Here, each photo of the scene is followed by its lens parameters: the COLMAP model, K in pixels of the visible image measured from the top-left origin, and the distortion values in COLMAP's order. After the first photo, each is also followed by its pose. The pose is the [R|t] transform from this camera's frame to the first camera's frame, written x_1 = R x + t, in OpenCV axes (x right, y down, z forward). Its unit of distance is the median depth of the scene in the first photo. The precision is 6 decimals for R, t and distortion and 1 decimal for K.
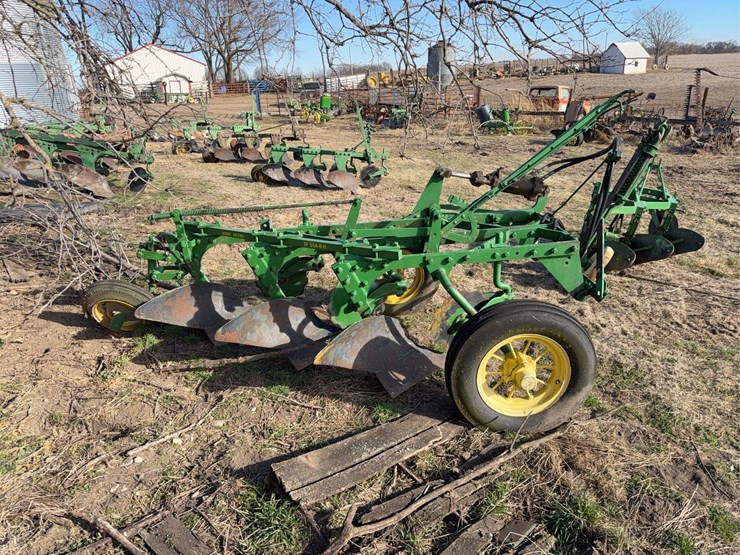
lens RADIAL K [[529.4, 0, 370.0], [0, 529.4, 277.5], [0, 0, 1]] dist [0.059499, -0.083639]
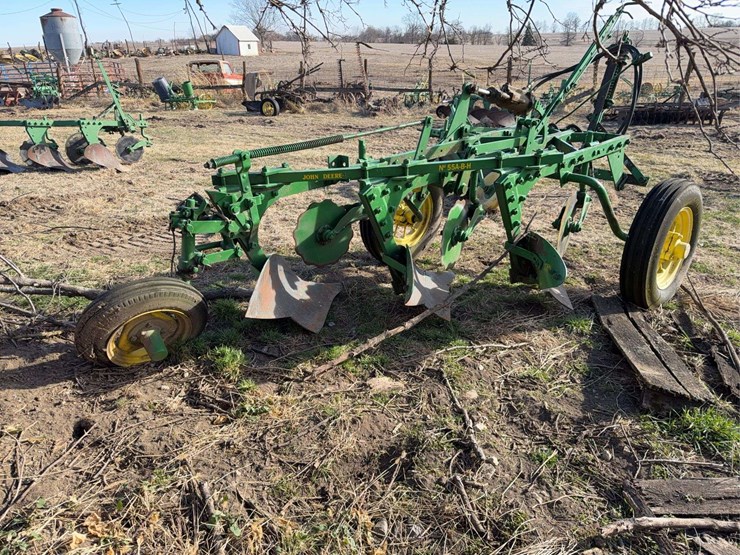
lens RADIAL K [[529.4, 0, 370.0], [0, 529.4, 277.5], [0, 0, 1]] dist [0.059499, -0.083639]
pose [[0.783523, -0.223972, 0.579593, -0.145977], [0.209360, 0.973394, 0.093125, 0.000434], [-0.585029, 0.048378, 0.809568, 0.082937]]
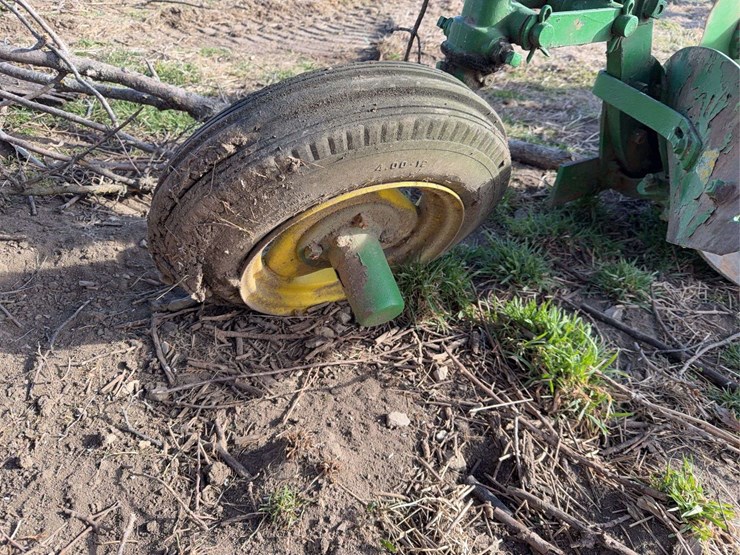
lens RADIAL K [[529.4, 0, 370.0], [0, 529.4, 277.5], [0, 0, 1]] dist [0.059499, -0.083639]
pose [[0.897247, -0.229595, 0.377140, -0.129555], [0.102402, 0.939085, 0.328074, 0.003411], [-0.429491, -0.255744, 0.866102, 0.197753]]
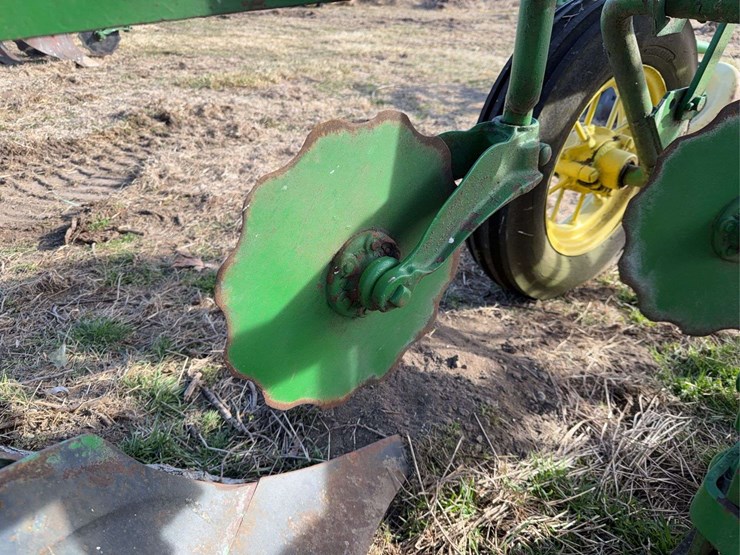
lens RADIAL K [[529.4, 0, 370.0], [0, 529.4, 277.5], [0, 0, 1]] dist [0.059499, -0.083639]
pose [[0.839191, -0.265164, 0.474811, -0.061455], [0.178685, 0.959046, 0.219779, -0.010095], [-0.513643, -0.099595, 0.852204, 0.215432]]
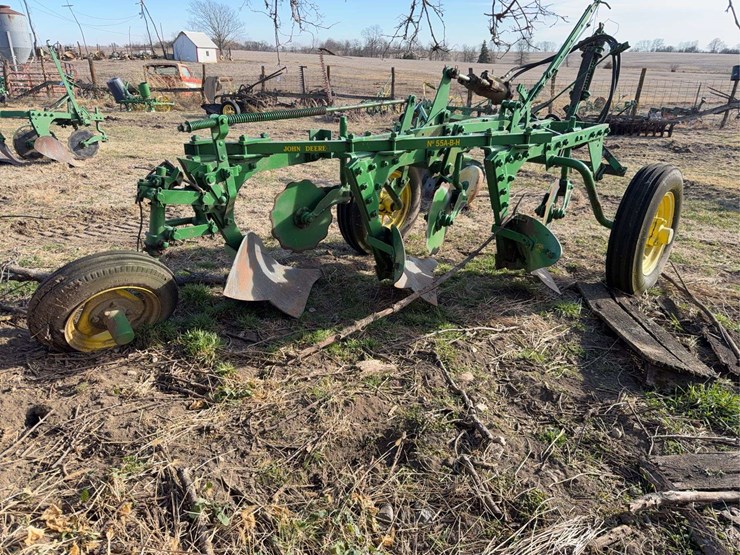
lens RADIAL K [[529.4, 0, 370.0], [0, 529.4, 277.5], [0, 0, 1]] dist [0.059499, -0.083639]
pose [[0.736881, -0.209925, 0.642603, -0.148189], [0.201612, 0.975549, 0.087501, 0.009102], [-0.645259, 0.065079, 0.761187, 0.096439]]
